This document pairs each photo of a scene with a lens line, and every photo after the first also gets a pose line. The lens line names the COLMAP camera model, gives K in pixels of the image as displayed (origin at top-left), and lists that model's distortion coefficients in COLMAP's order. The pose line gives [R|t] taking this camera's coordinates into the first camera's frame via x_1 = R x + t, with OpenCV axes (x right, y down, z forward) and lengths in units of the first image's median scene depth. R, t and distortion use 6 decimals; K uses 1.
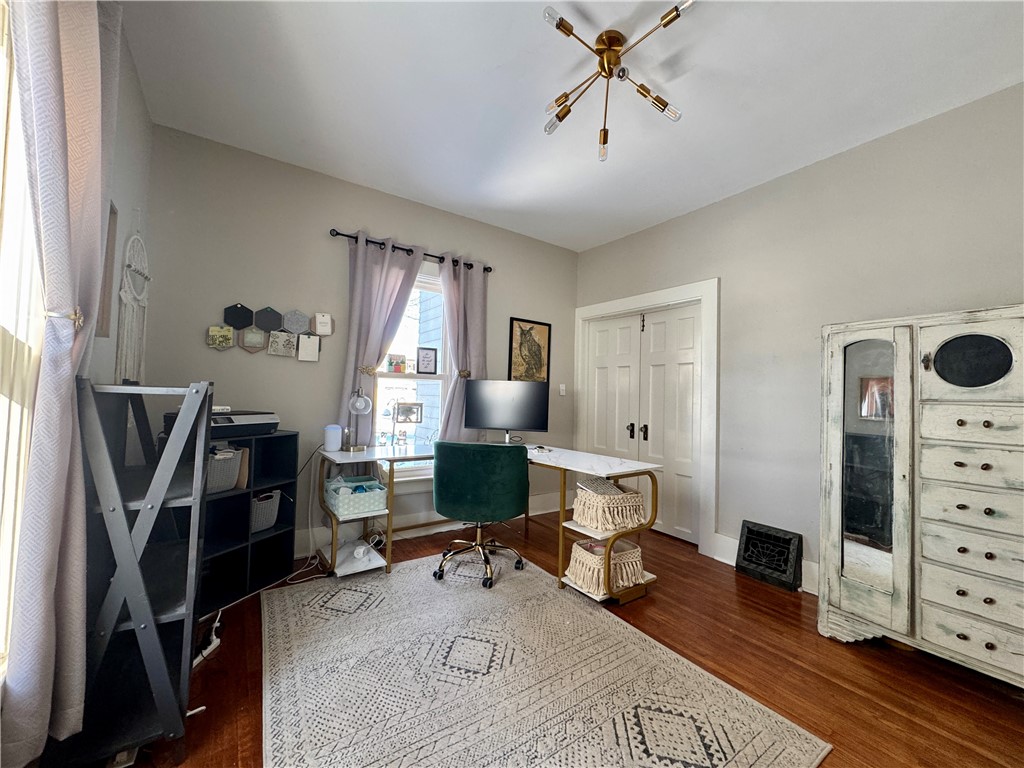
lens RADIAL K [[412.9, 0, 521.7], [0, 412.9, 378.2], [0, 0, 1]] dist [-0.001246, -0.000183]
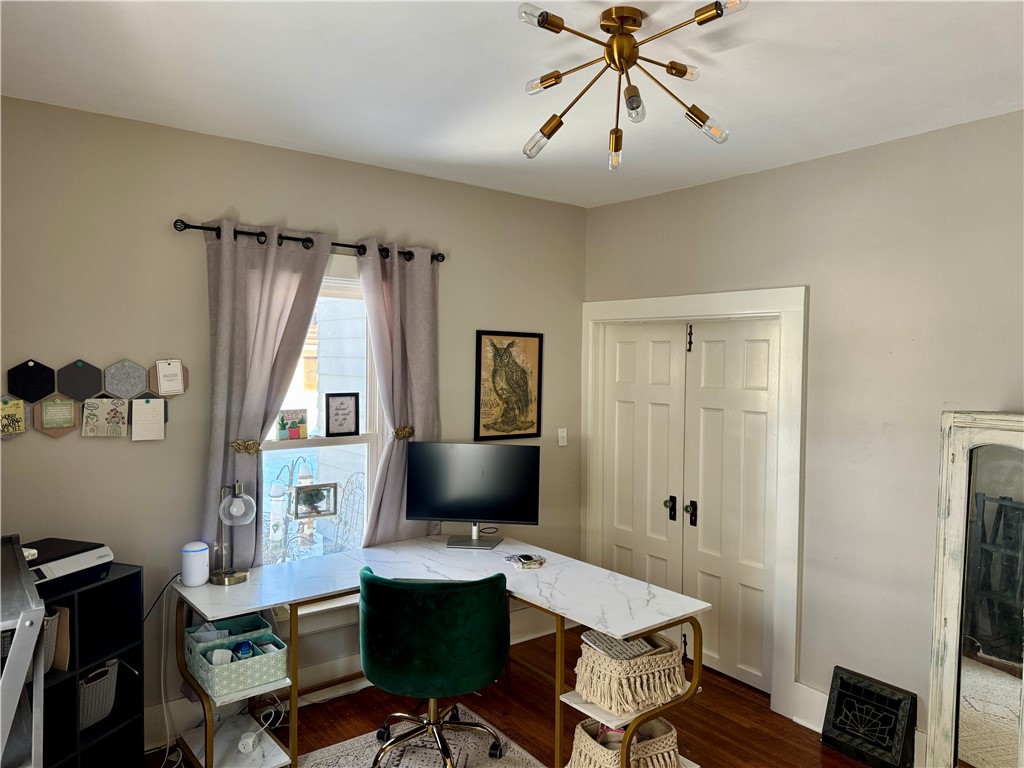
lens RADIAL K [[723.1, 0, 534.2], [0, 723.1, 382.8], [0, 0, 1]] dist [0.068975, -0.084065]
pose [[0.998714, -0.014777, 0.048502, 0.006531], [0.011278, 0.997367, 0.071637, -0.195027], [-0.049433, -0.070998, 0.996251, -0.109749]]
